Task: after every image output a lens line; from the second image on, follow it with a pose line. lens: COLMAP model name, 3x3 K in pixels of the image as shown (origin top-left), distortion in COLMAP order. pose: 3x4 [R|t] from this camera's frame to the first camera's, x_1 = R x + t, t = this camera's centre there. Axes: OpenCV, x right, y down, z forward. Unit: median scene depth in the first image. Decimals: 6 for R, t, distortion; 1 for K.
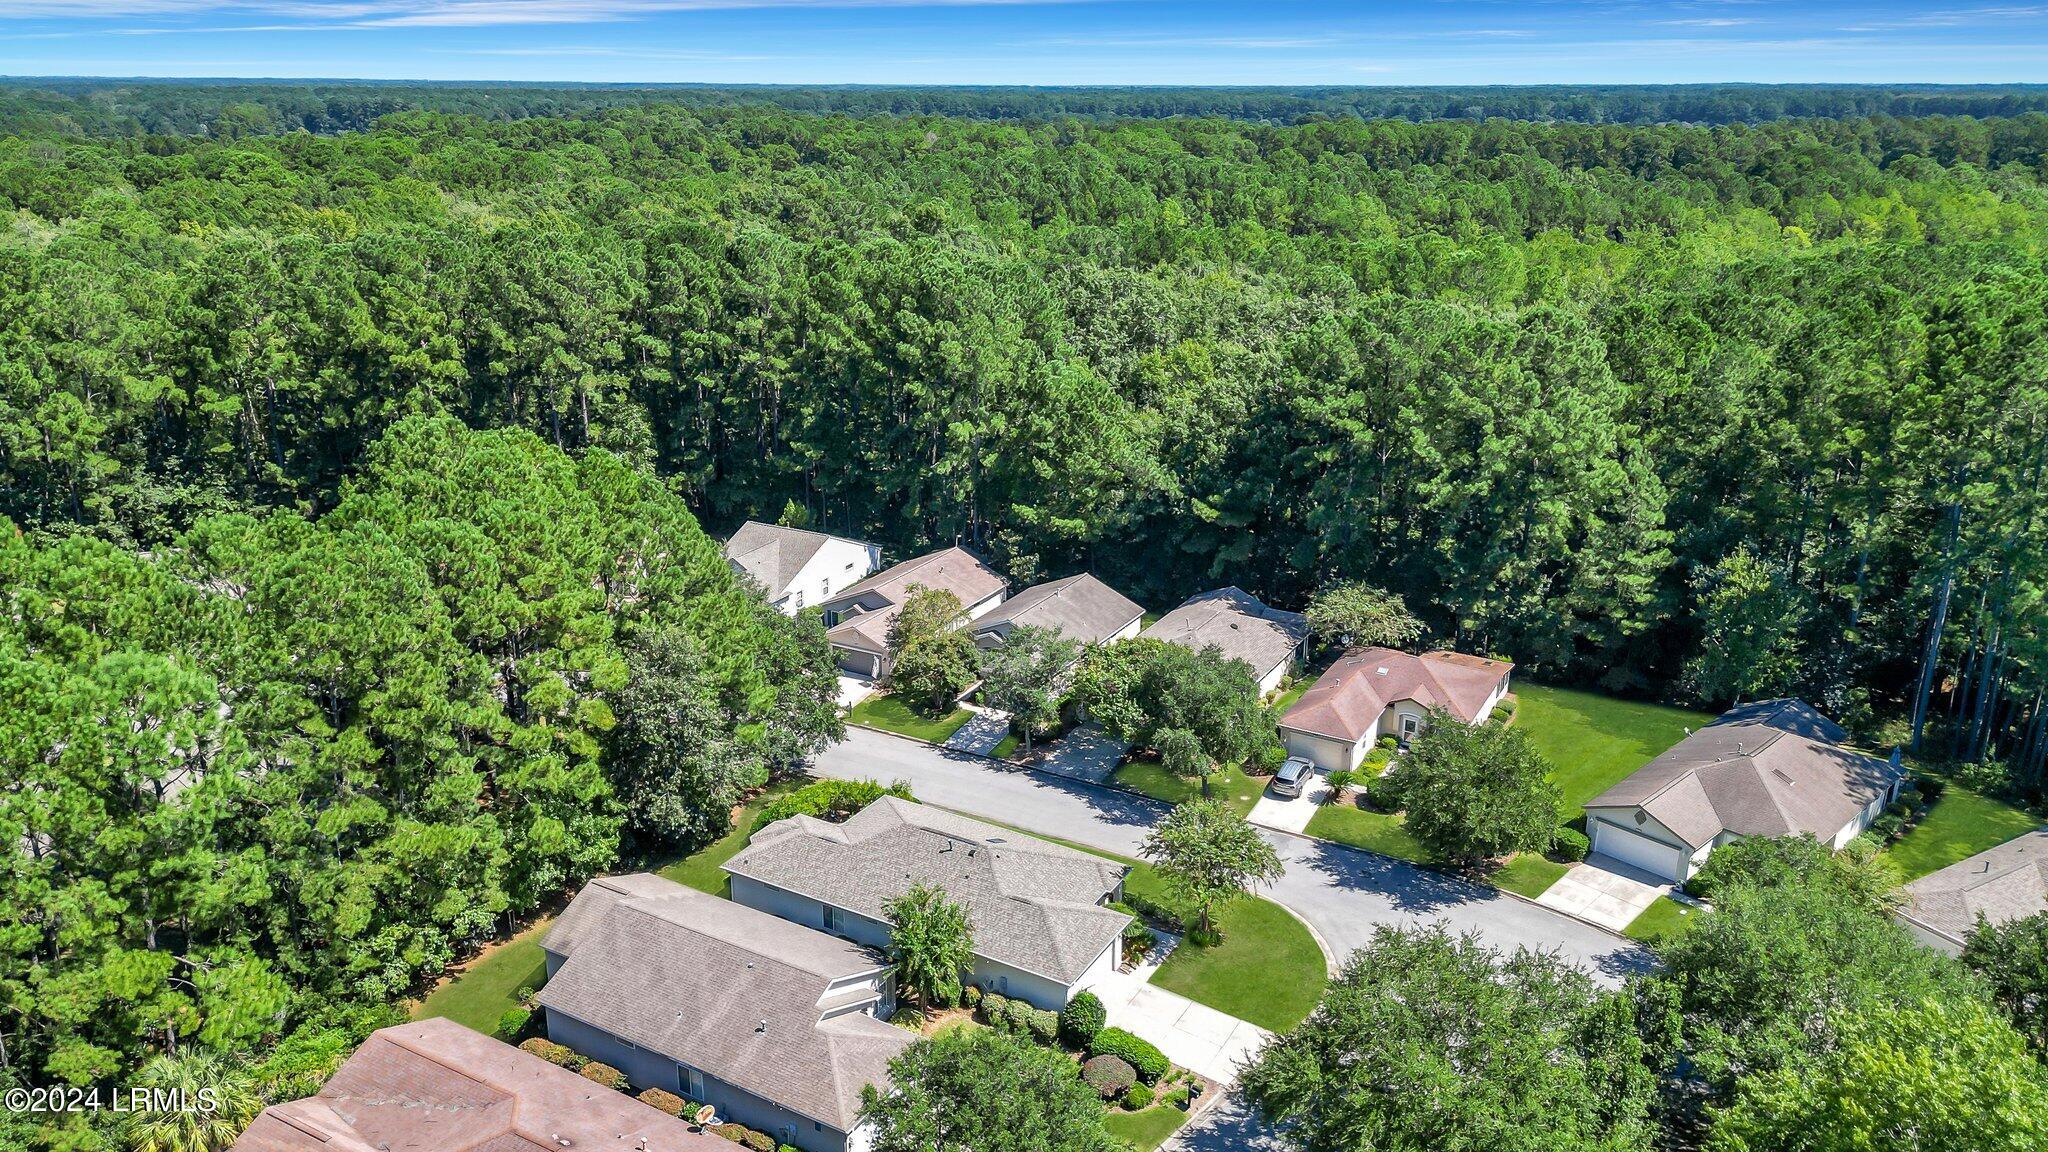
lens RADIAL K [[1452.7, 0, 1031.9], [0, 1452.7, 572.9], [0, 0, 1]] dist [0.030036, -0.008036]
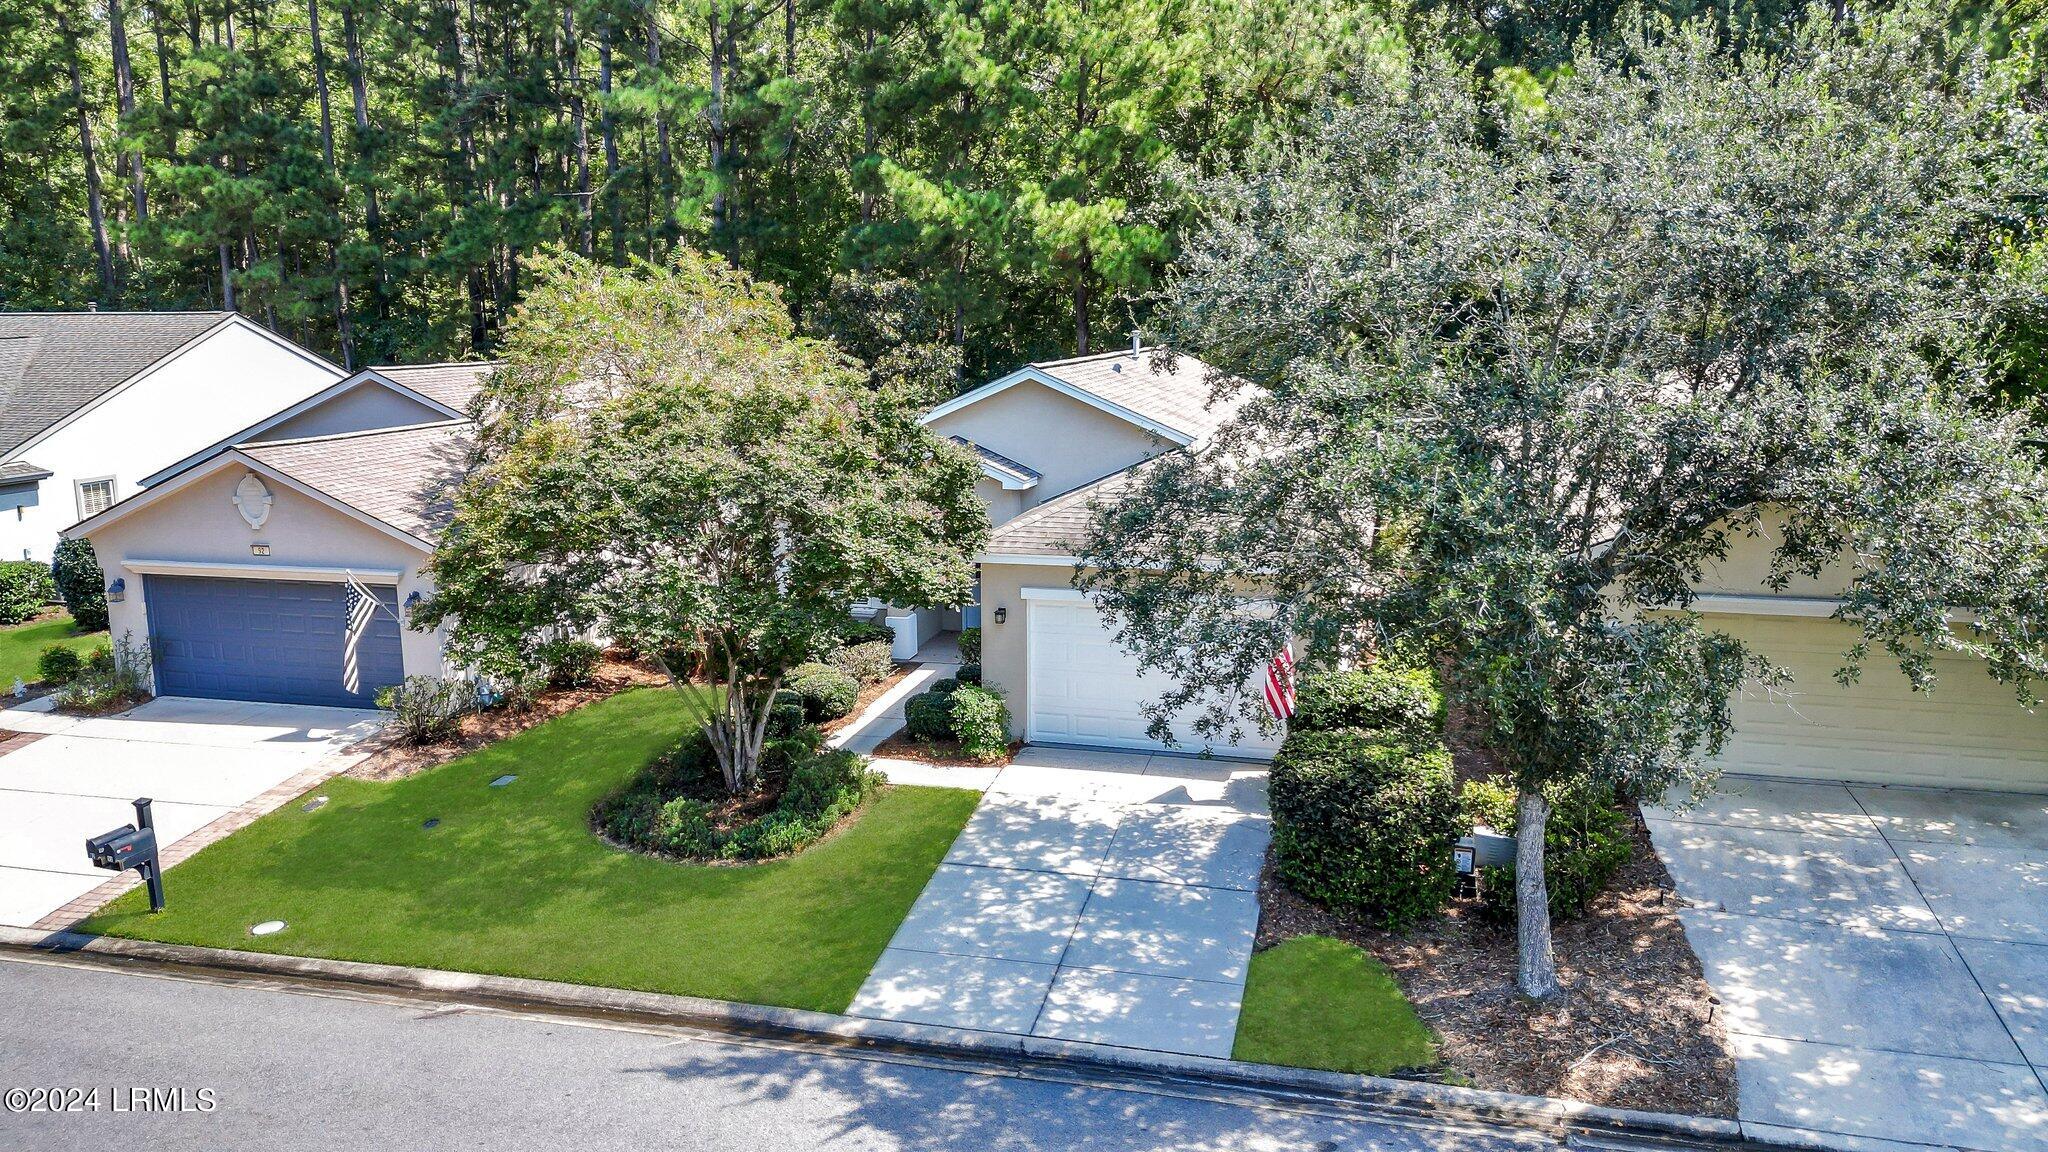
lens RADIAL K [[1452.7, 0, 1018.4], [0, 1452.7, 575.1], [0, 0, 1]] dist [0.030036, -0.008036]
pose [[0.968081, -0.053032, 0.244963, -0.065666], [0.088048, 0.987024, -0.134281, 0.083180], [-0.234663, 0.151564, 0.960188, 0.736521]]
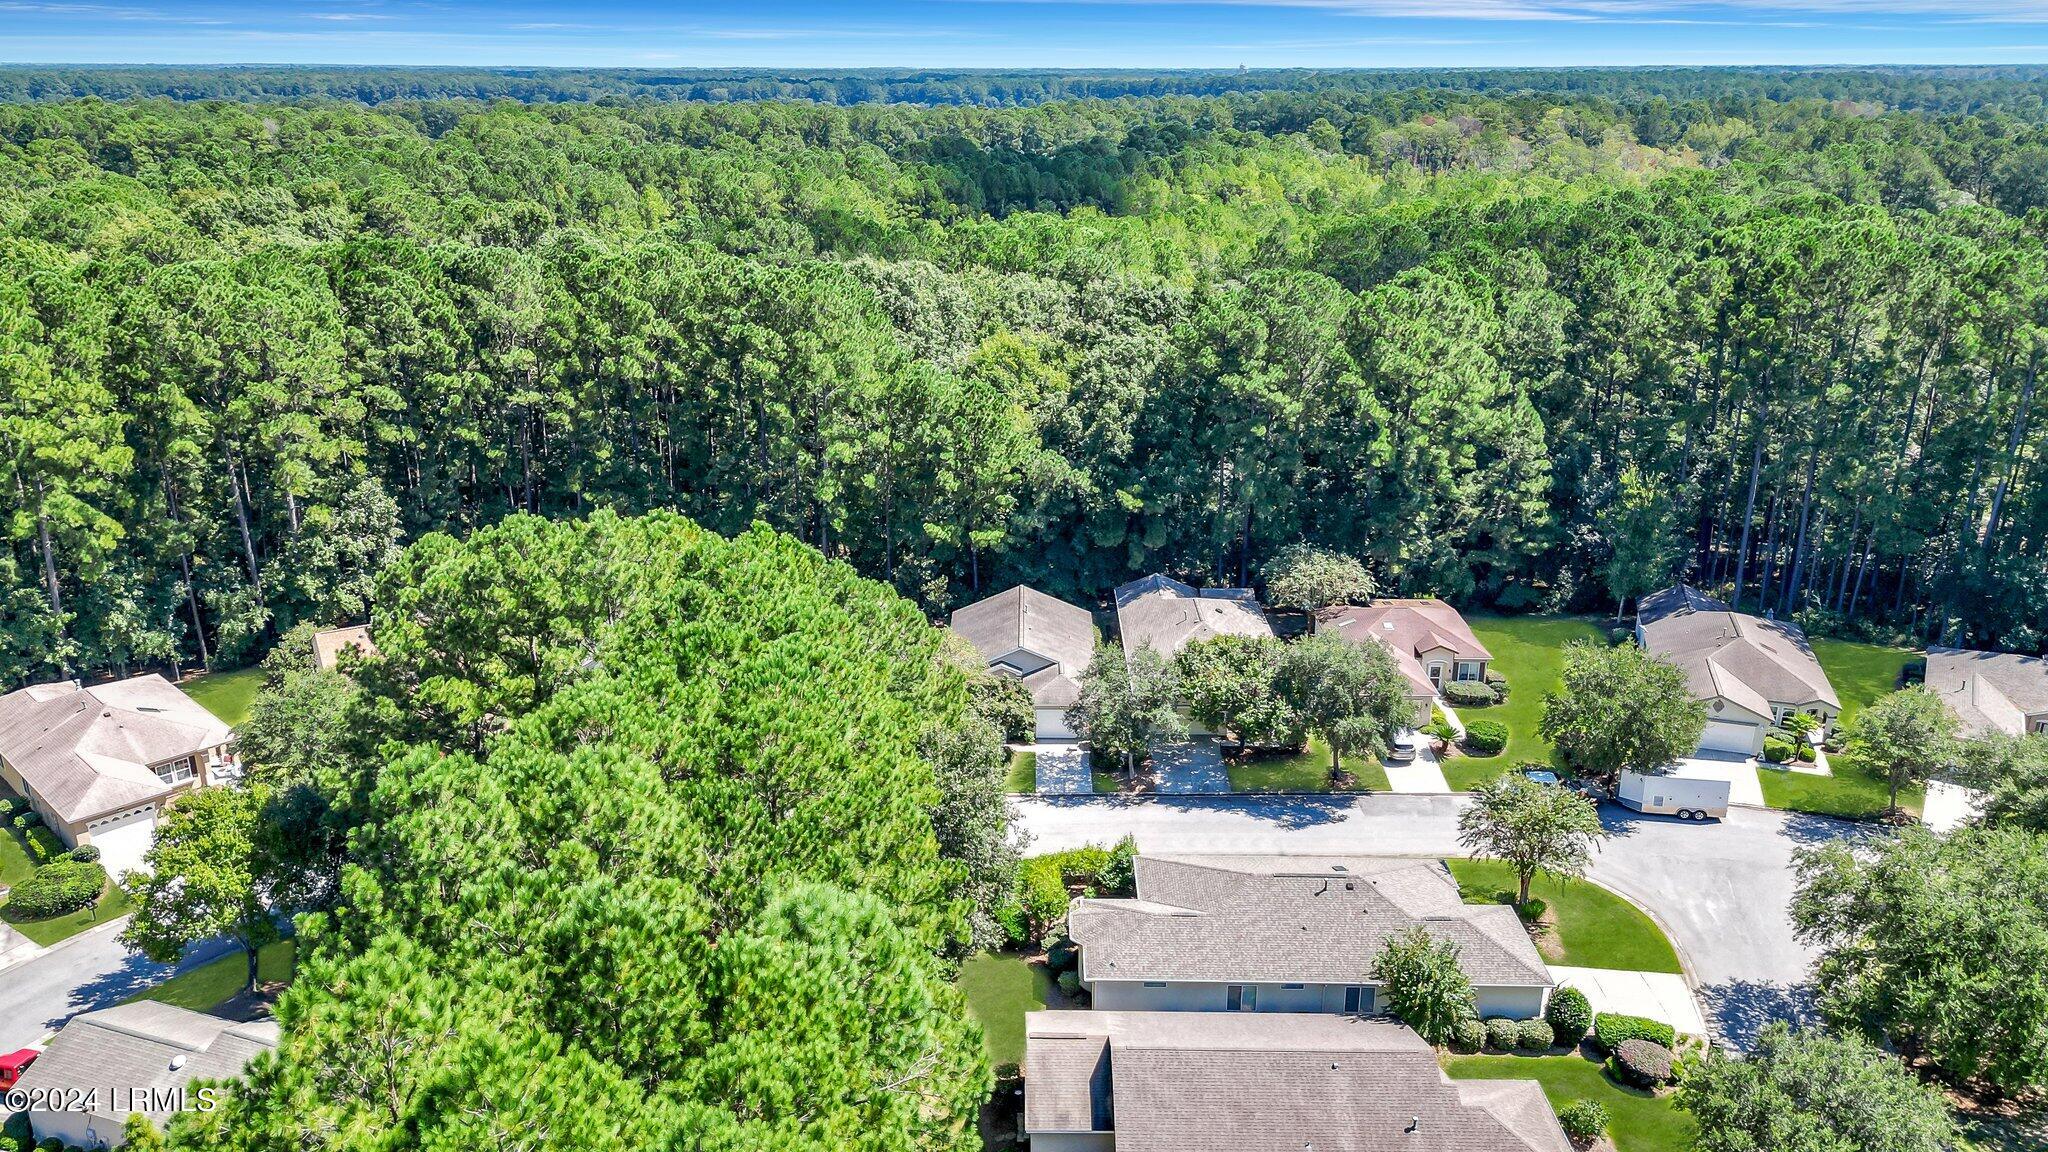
lens RADIAL K [[1452.7, 0, 1025.9], [0, 1452.7, 579.2], [0, 0, 1]] dist [0.030036, -0.008036]
pose [[0.870099, -0.165296, 0.464333, -0.399099], [0.158309, 0.985895, 0.054315, -0.054826], [-0.466761, 0.026249, 0.883994, 0.167835]]
